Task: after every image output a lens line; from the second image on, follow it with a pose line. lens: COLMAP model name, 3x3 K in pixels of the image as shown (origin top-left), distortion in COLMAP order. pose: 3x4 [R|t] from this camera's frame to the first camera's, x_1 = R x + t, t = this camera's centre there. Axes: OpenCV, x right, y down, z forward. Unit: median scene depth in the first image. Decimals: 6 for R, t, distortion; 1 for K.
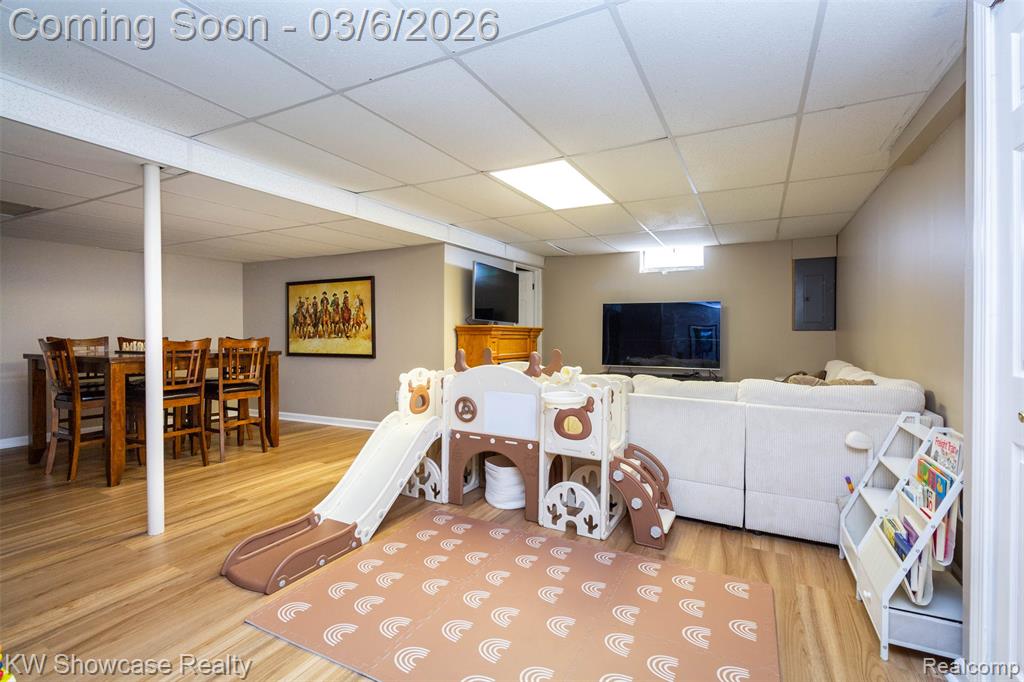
lens RADIAL K [[471.7, 0, 518.6], [0, 471.7, 337.9], [0, 0, 1]] dist [0.000938, 0.001073]
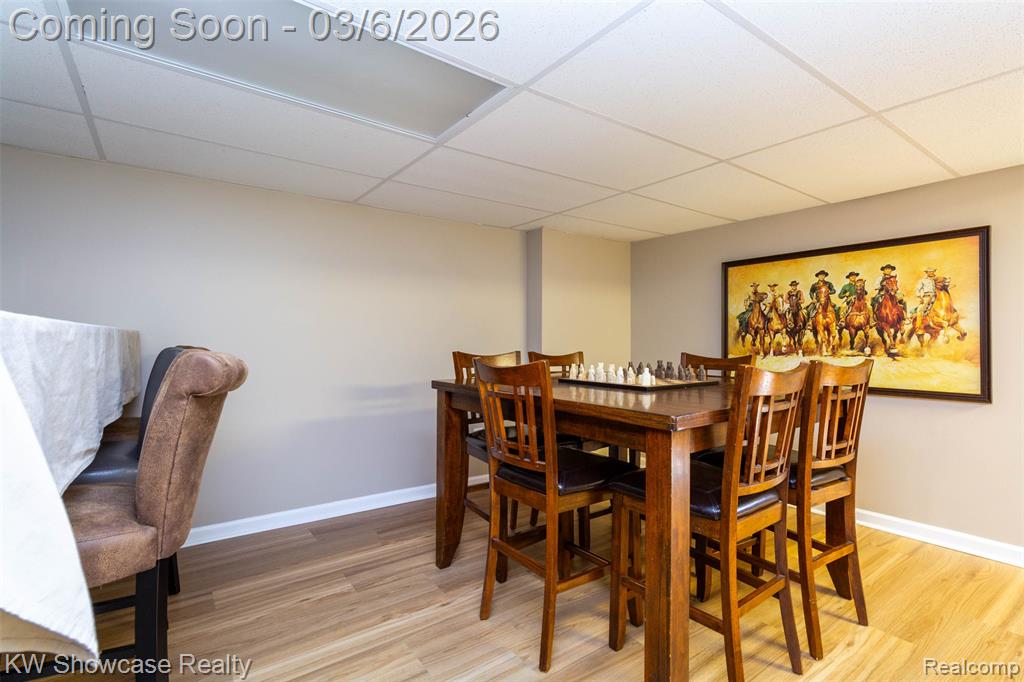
lens RADIAL K [[471.7, 0, 506.8], [0, 471.7, 338.7], [0, 0, 1]] dist [0.000938, 0.001073]
pose [[0.886293, -0.001806, -0.463121, -0.491743], [-0.000208, 0.999991, -0.004298, -0.017381], [0.463124, 0.003906, 0.886285, 0.354250]]
